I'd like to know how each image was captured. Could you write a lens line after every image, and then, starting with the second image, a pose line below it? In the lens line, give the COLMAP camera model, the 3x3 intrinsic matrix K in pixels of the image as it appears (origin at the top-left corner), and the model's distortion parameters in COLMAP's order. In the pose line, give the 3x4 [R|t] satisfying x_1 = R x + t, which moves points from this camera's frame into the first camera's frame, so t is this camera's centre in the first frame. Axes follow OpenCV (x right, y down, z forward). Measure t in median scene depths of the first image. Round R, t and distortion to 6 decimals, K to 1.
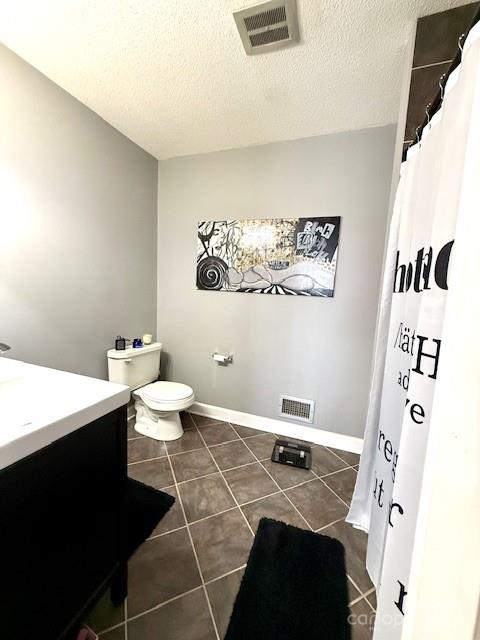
lens RADIAL K [[254.7, 0, 240.0], [0, 254.7, 320.0], [0, 0, 1]] dist [0.001348, -0.000333]
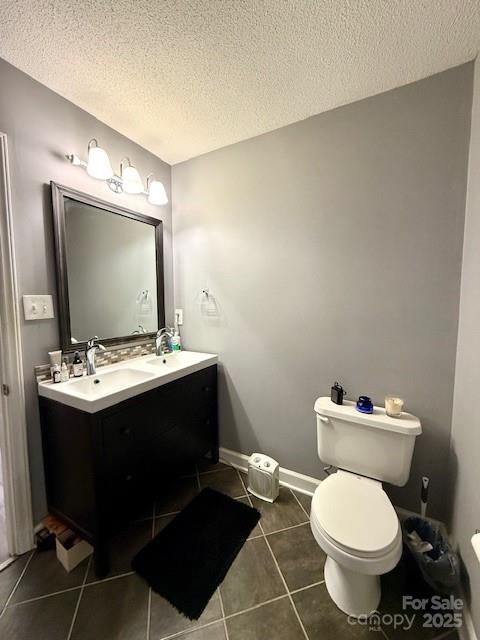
lens RADIAL K [[254.7, 0, 240.0], [0, 254.7, 320.0], [0, 0, 1]] dist [0.001348, -0.000333]
pose [[-0.154753, 0.040898, -0.987106, 0.282774], [-0.150283, 0.986541, 0.064436, -0.120763], [0.976456, 0.158317, -0.146524, 0.819431]]
